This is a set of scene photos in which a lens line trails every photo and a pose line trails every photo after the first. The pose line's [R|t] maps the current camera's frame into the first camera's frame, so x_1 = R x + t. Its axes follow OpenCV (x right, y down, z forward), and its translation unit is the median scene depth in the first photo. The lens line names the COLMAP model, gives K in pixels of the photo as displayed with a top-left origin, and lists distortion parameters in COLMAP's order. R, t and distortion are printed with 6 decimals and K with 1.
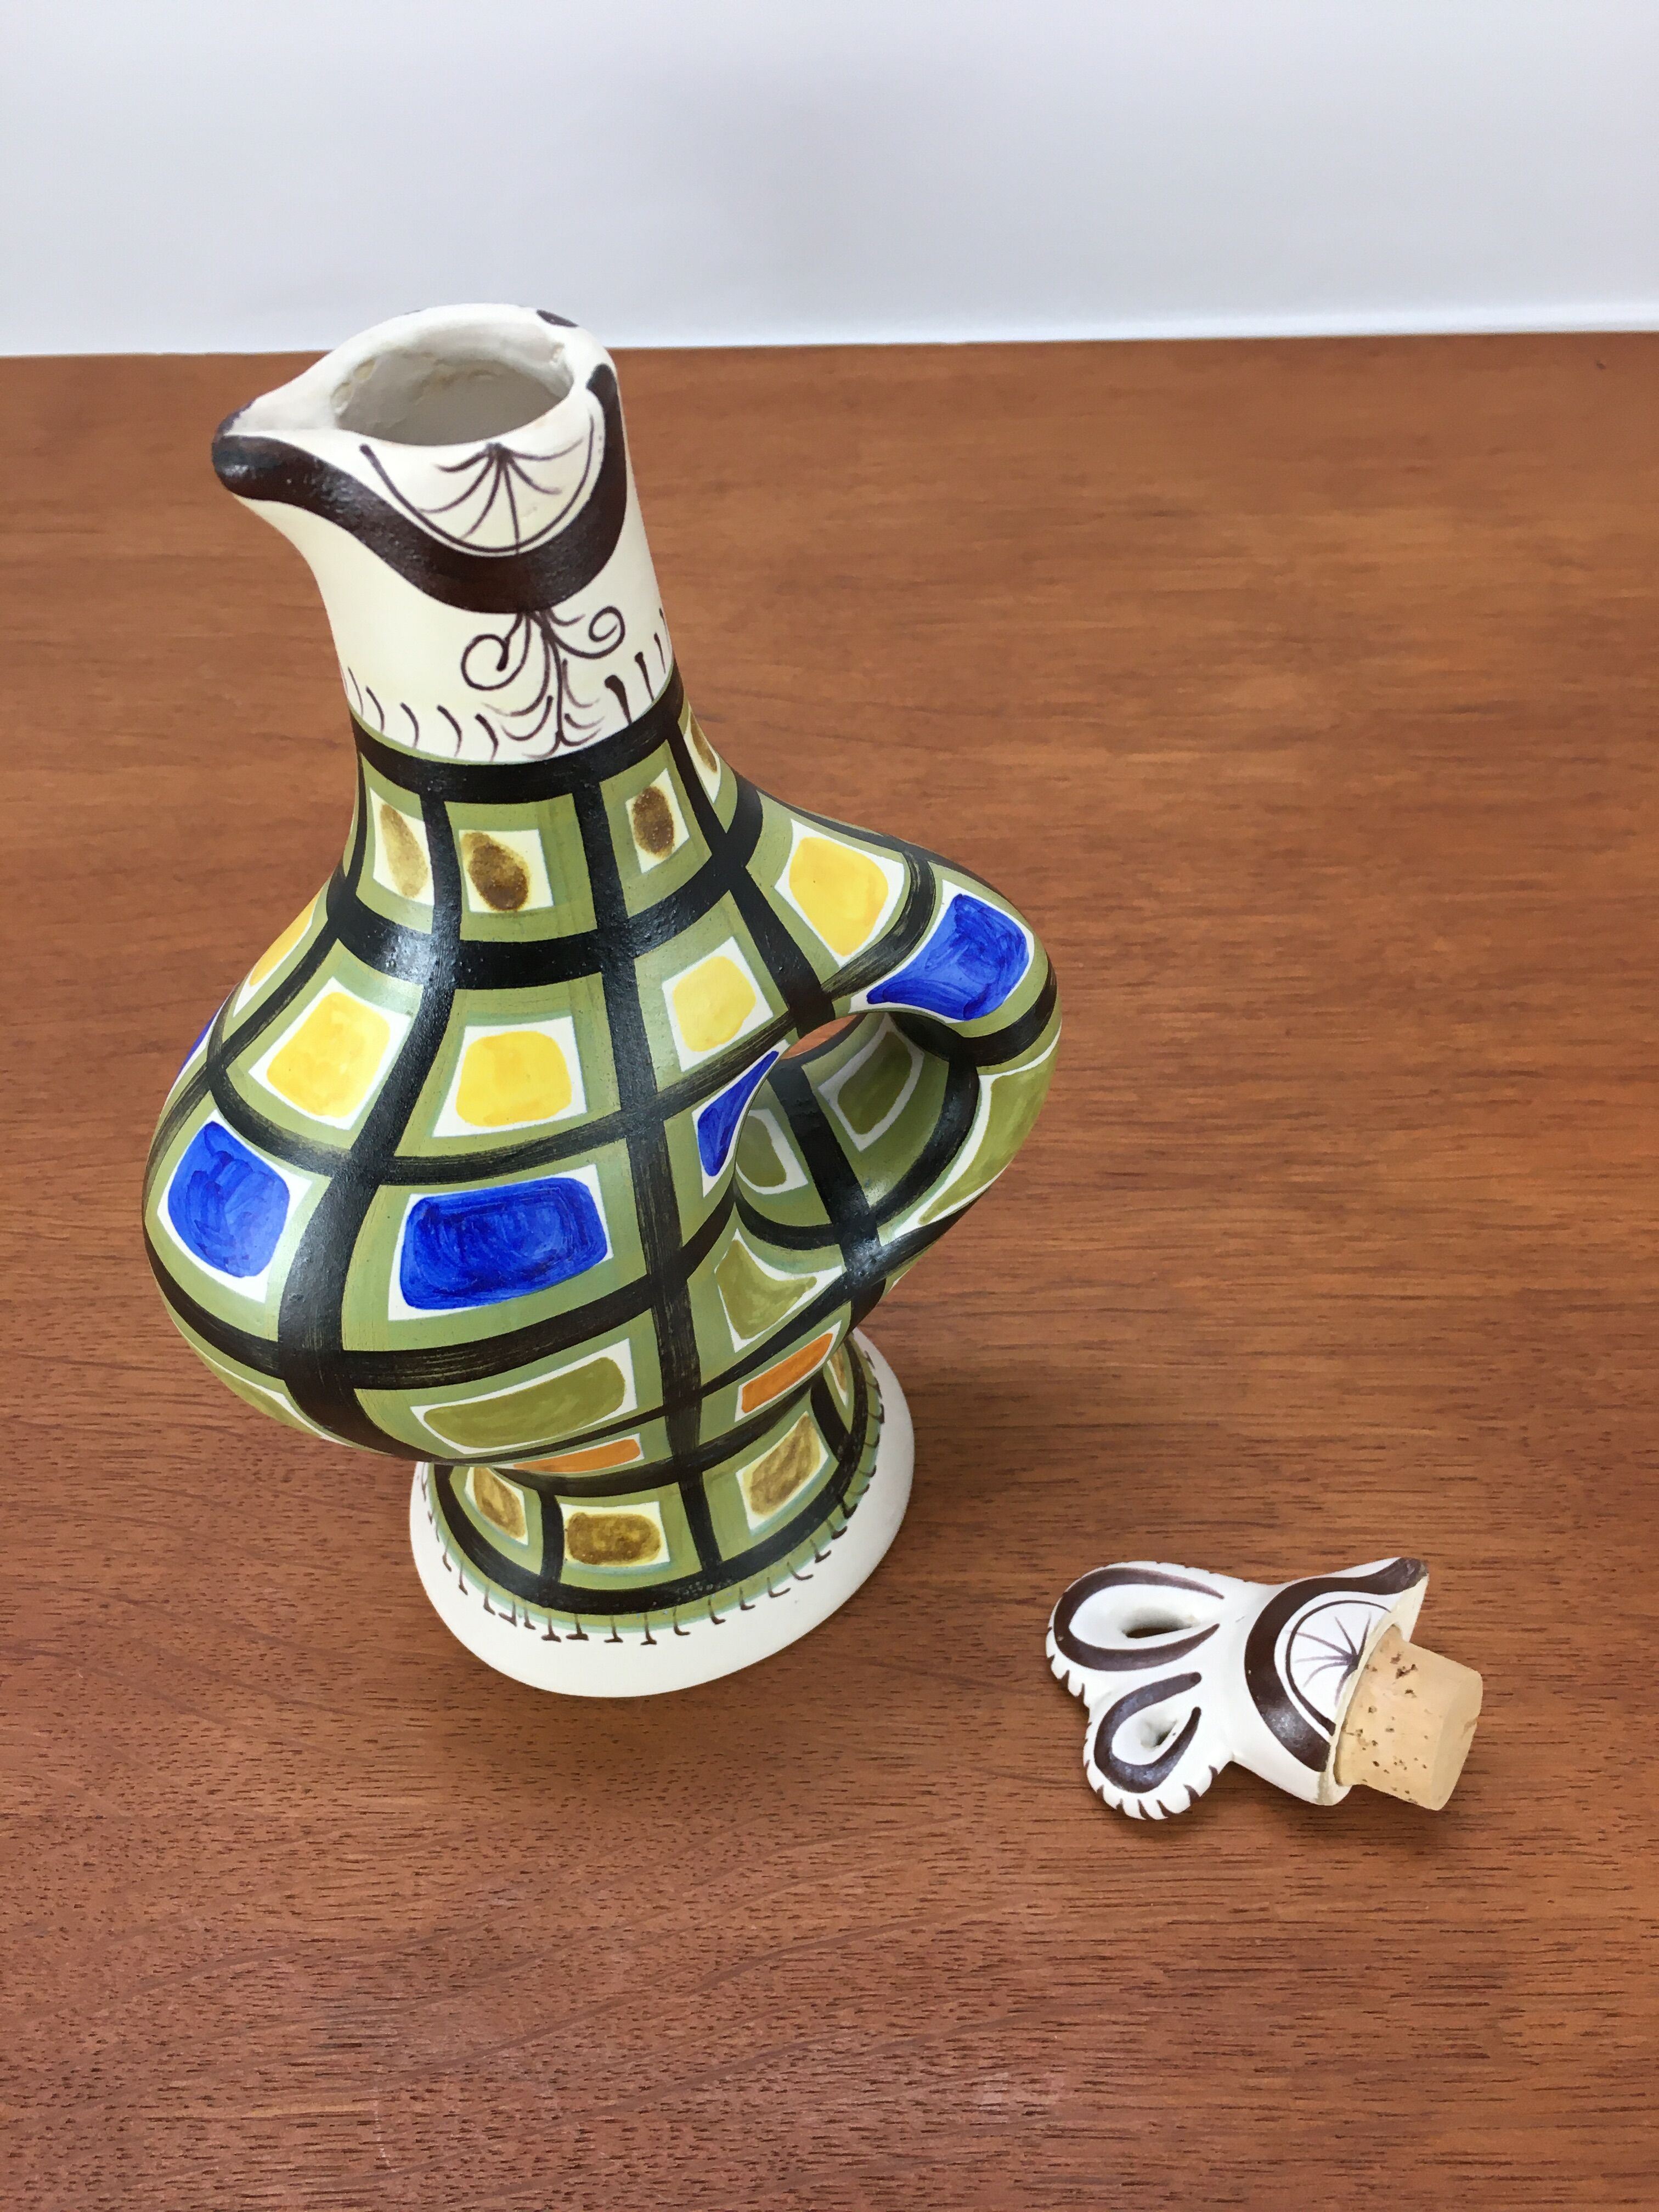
lens RADIAL K [[1920.9, 0, 829.5], [0, 1920.9, 1106.0], [0, 0, 1]] dist [0.036022, -0.012801]
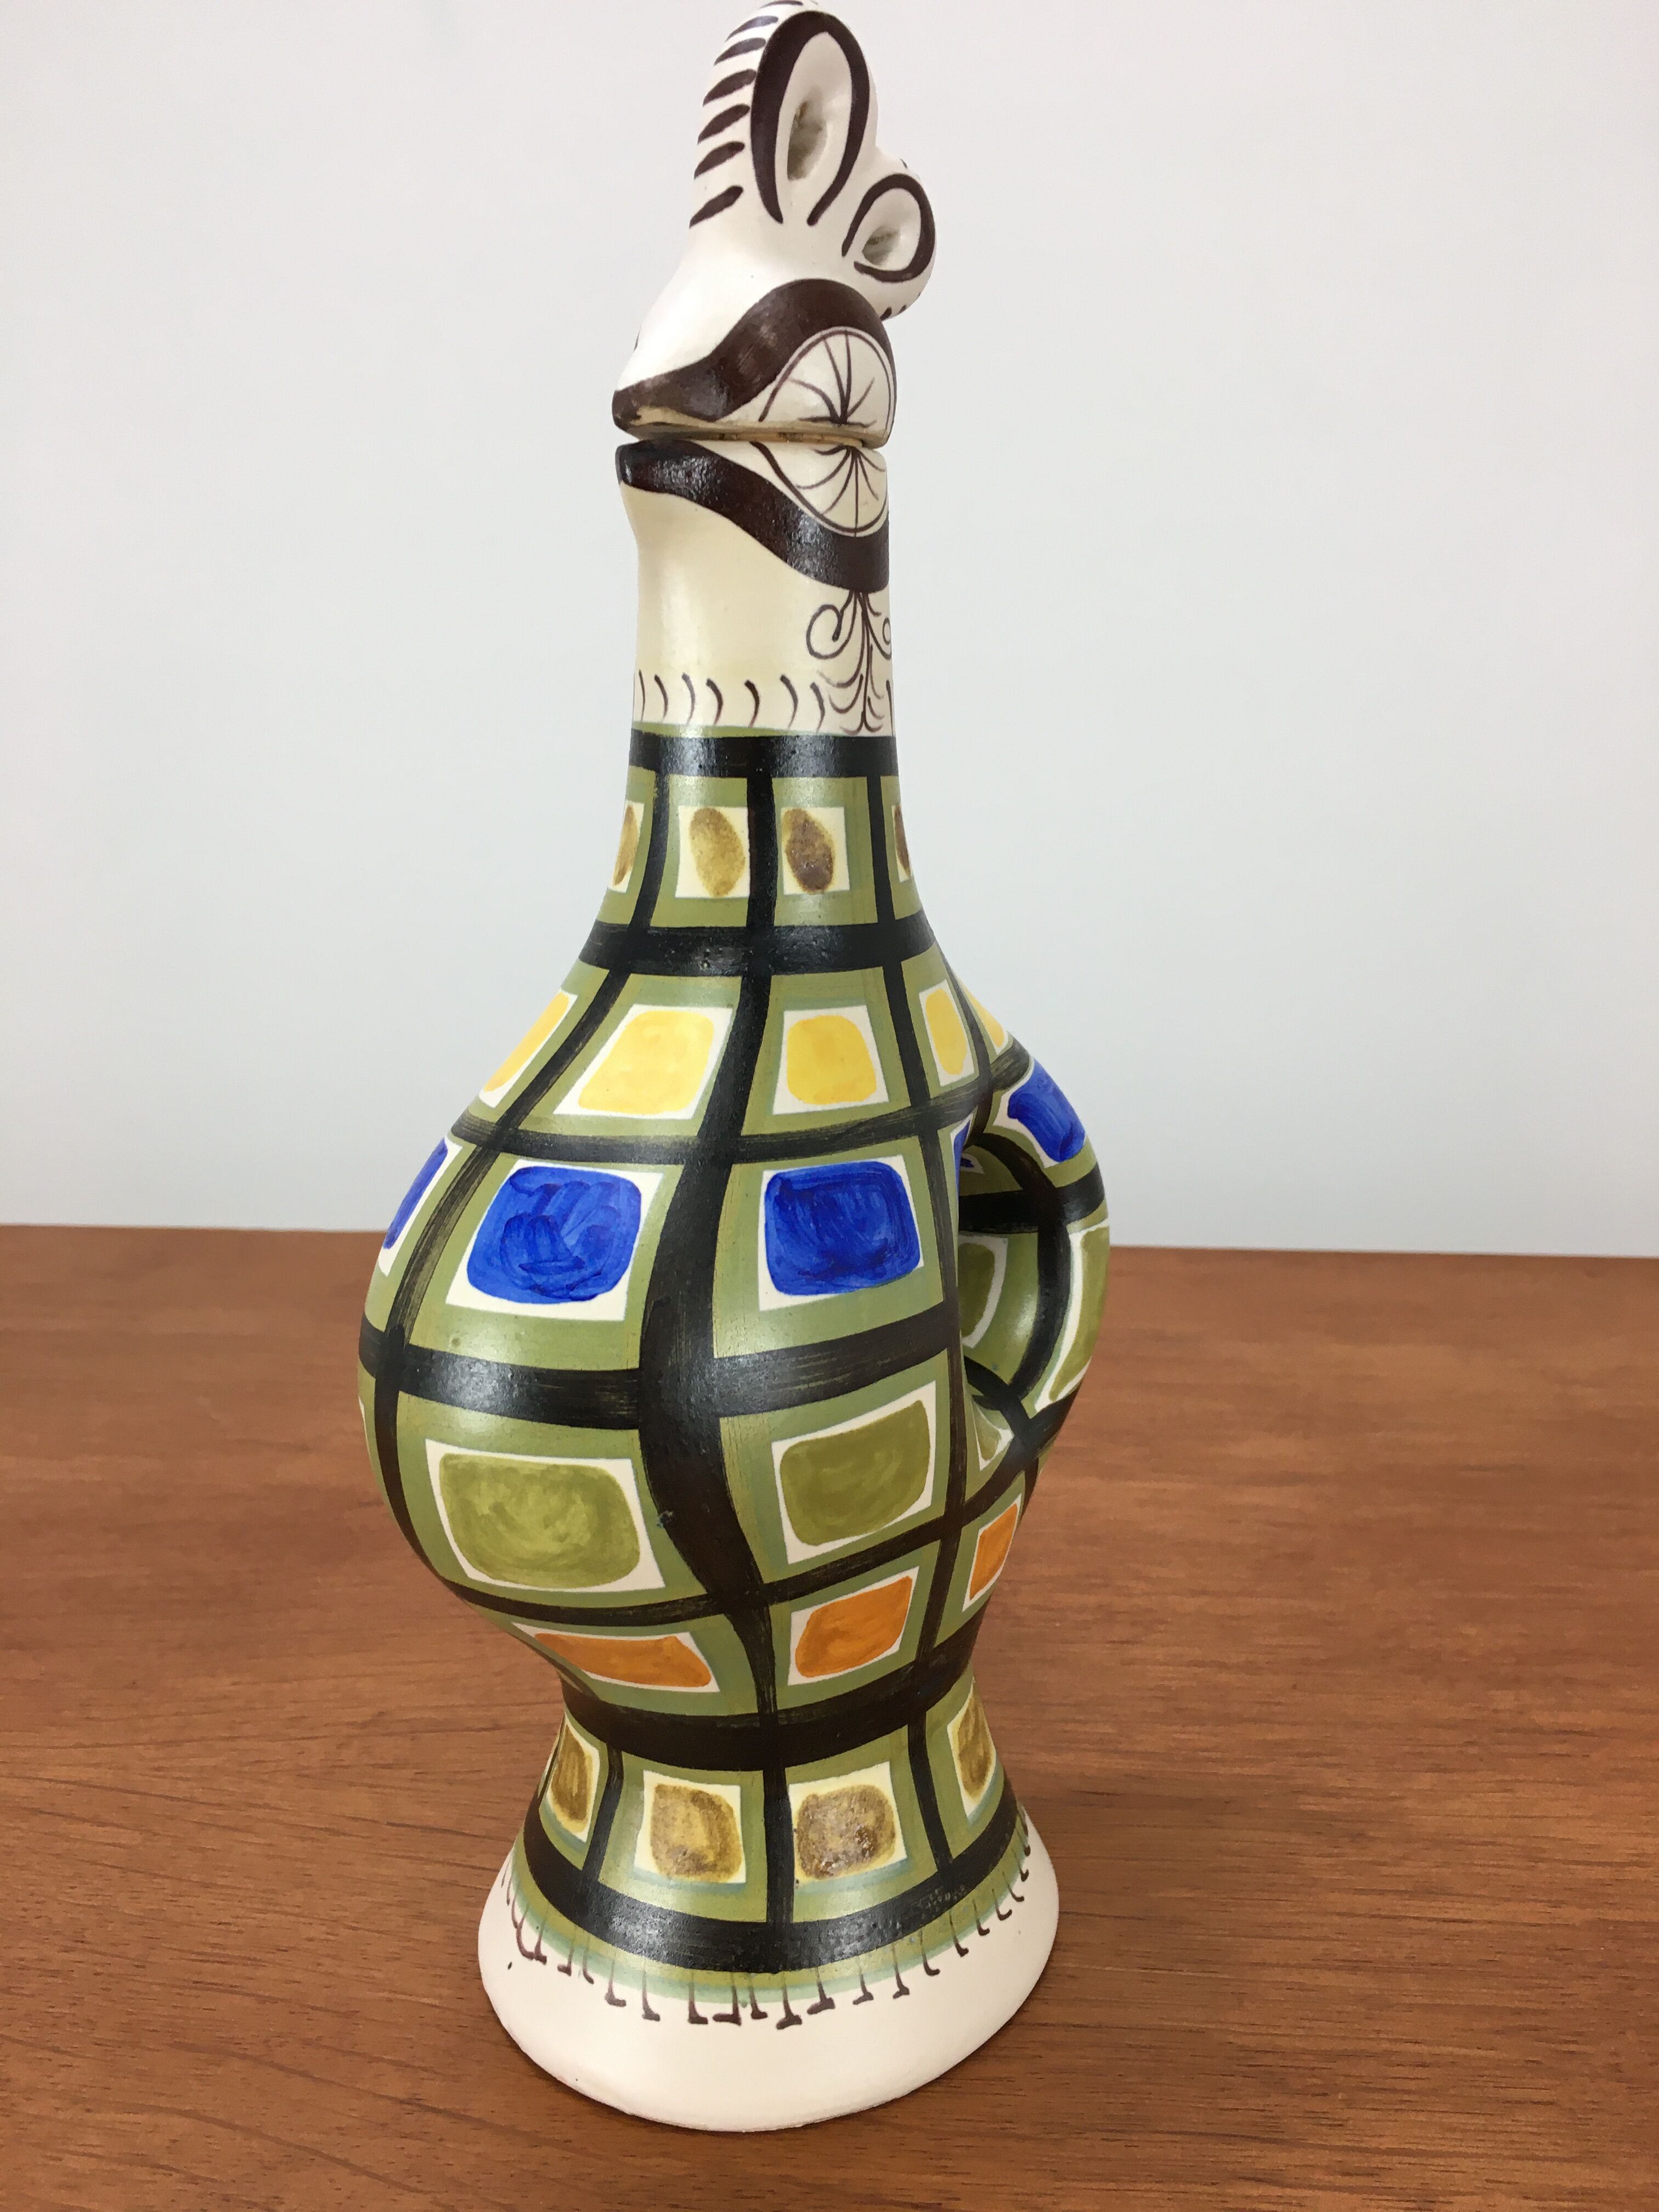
lens RADIAL K [[1920.9, 0, 829.5], [0, 1920.9, 1106.0], [0, 0, 1]] dist [0.036022, -0.012801]
pose [[0.899427, -0.064277, 0.432319, -0.604291], [0.311744, 0.787625, -0.531472, 0.547903], [-0.306343, 0.612794, 0.728449, 0.247569]]
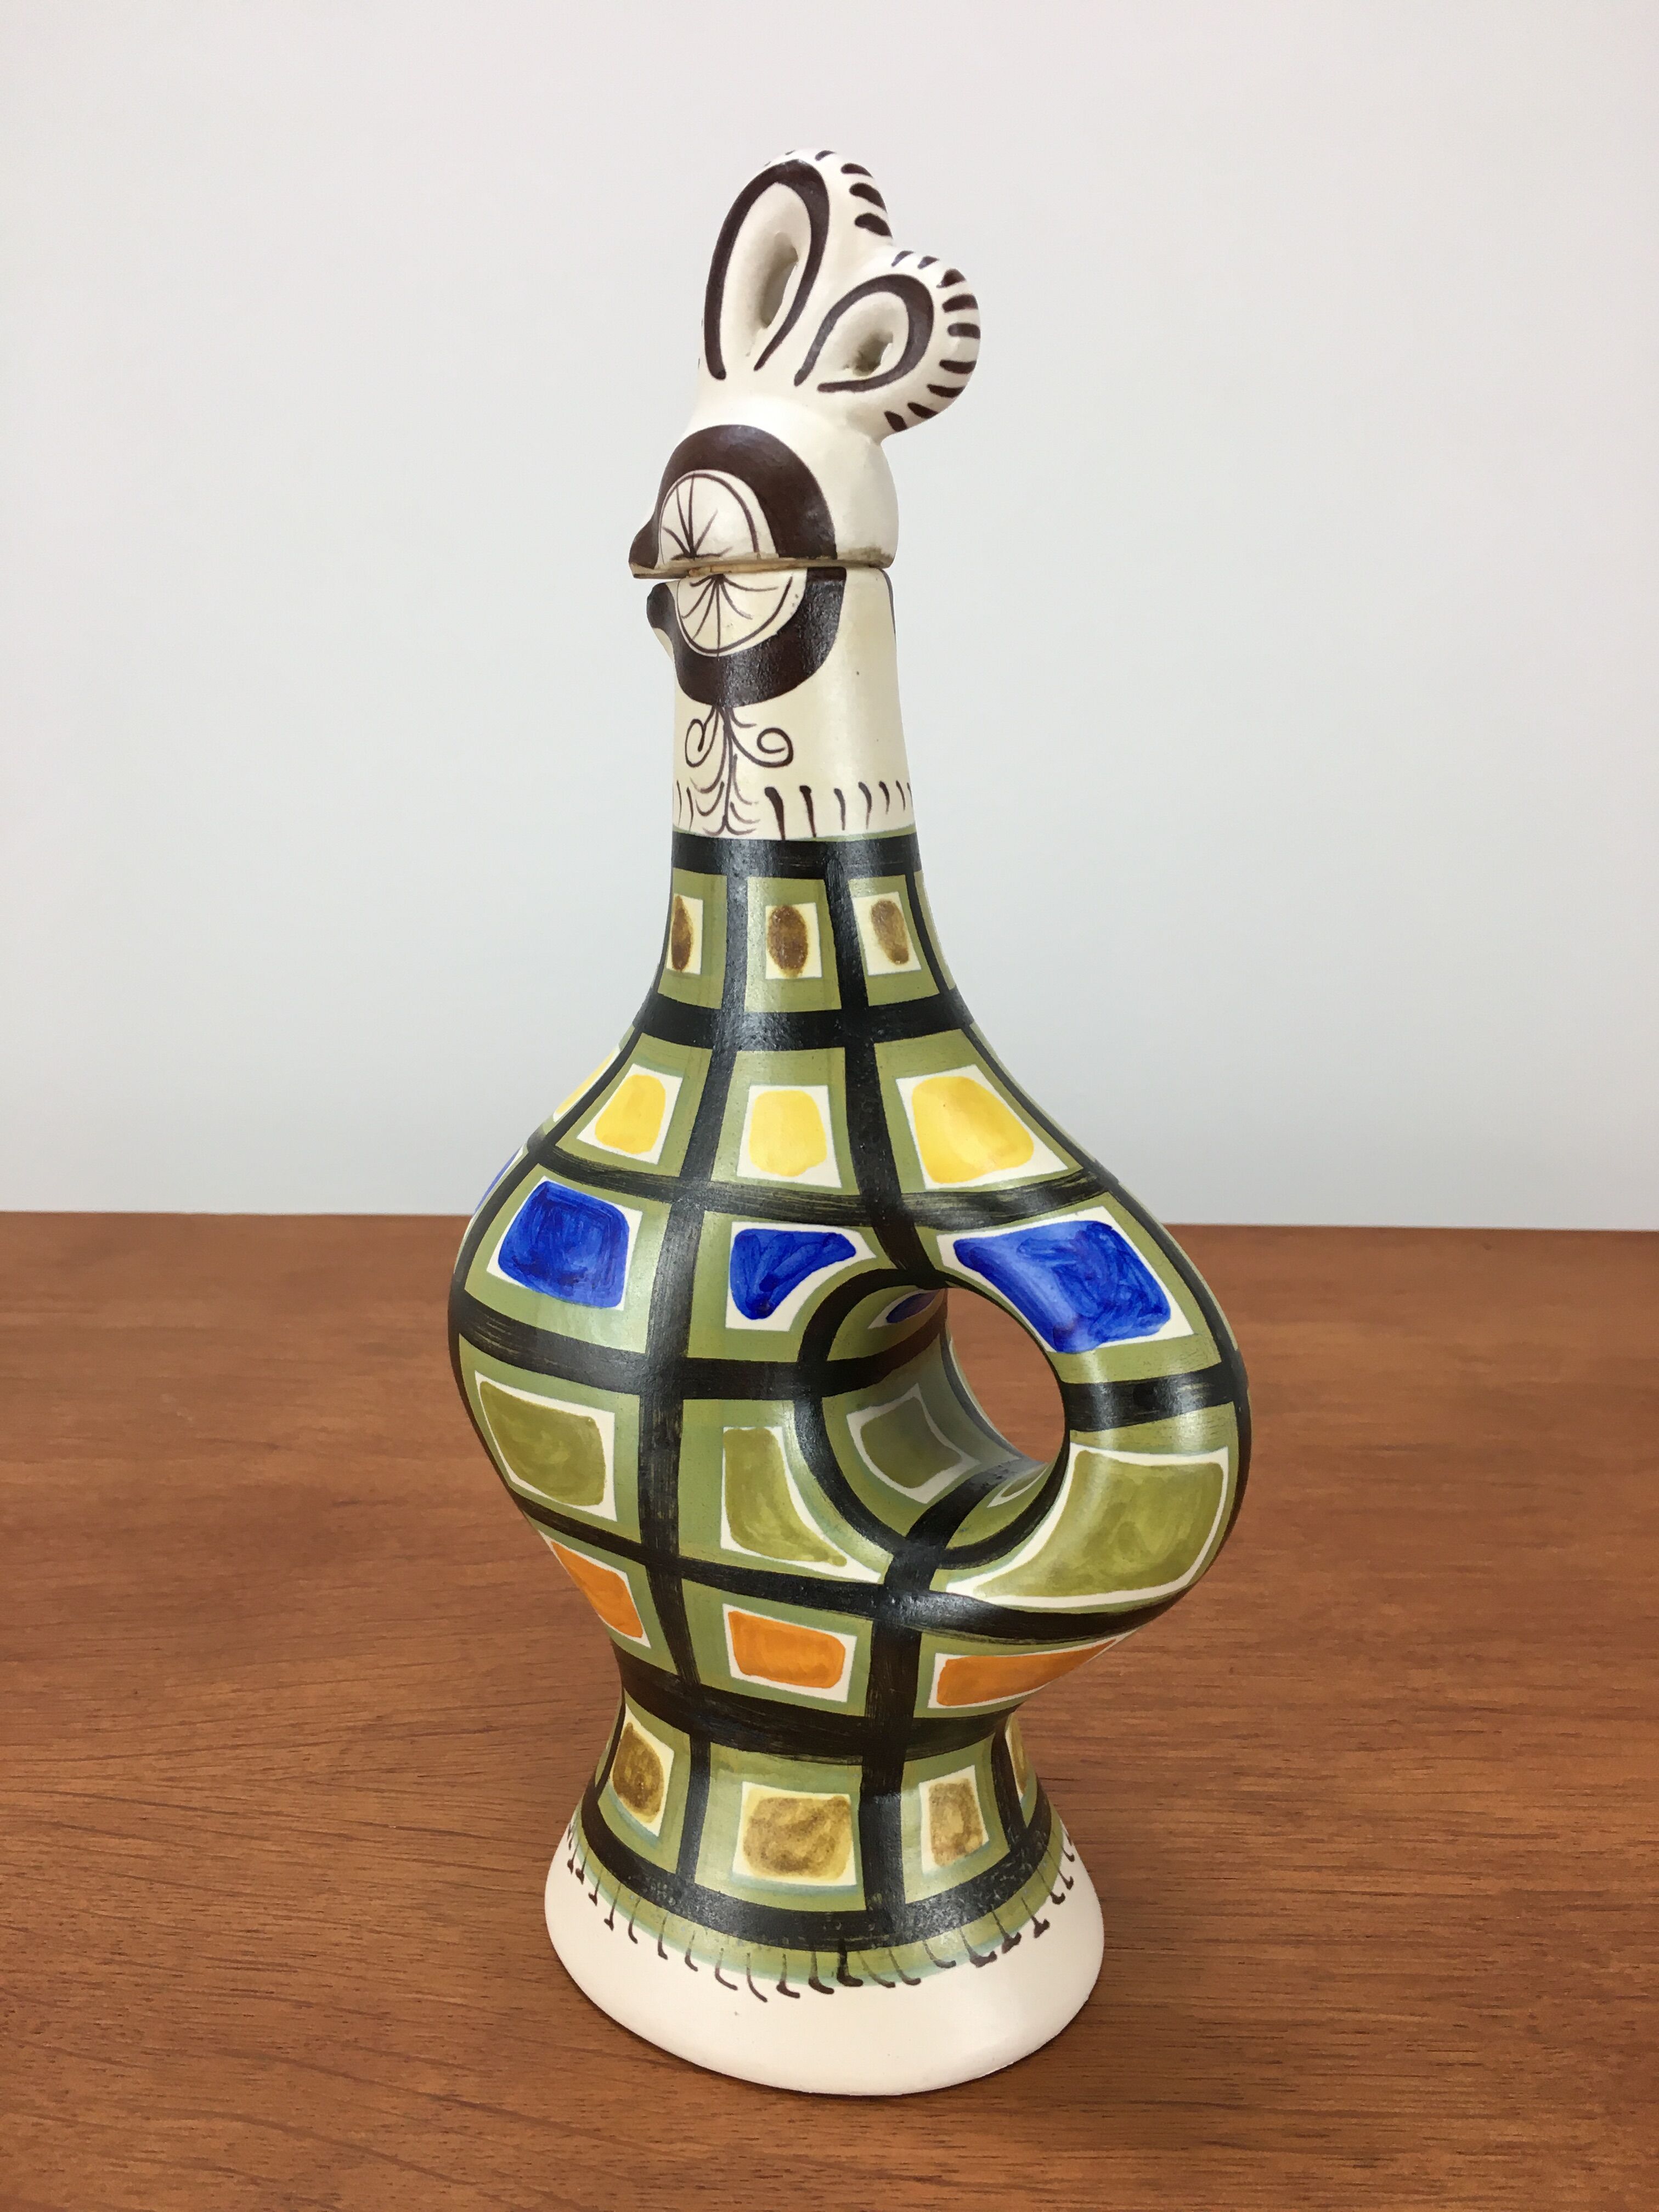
lens RADIAL K [[1920.9, 0, 829.5], [0, 1920.9, 1106.0], [0, 0, 1]] dist [0.036022, -0.012801]
pose [[0.529875, 0.207628, -0.822267, 0.874457], [-0.635041, 0.739761, -0.222431, 0.168897], [0.562098, 0.640034, 0.523834, 0.422953]]
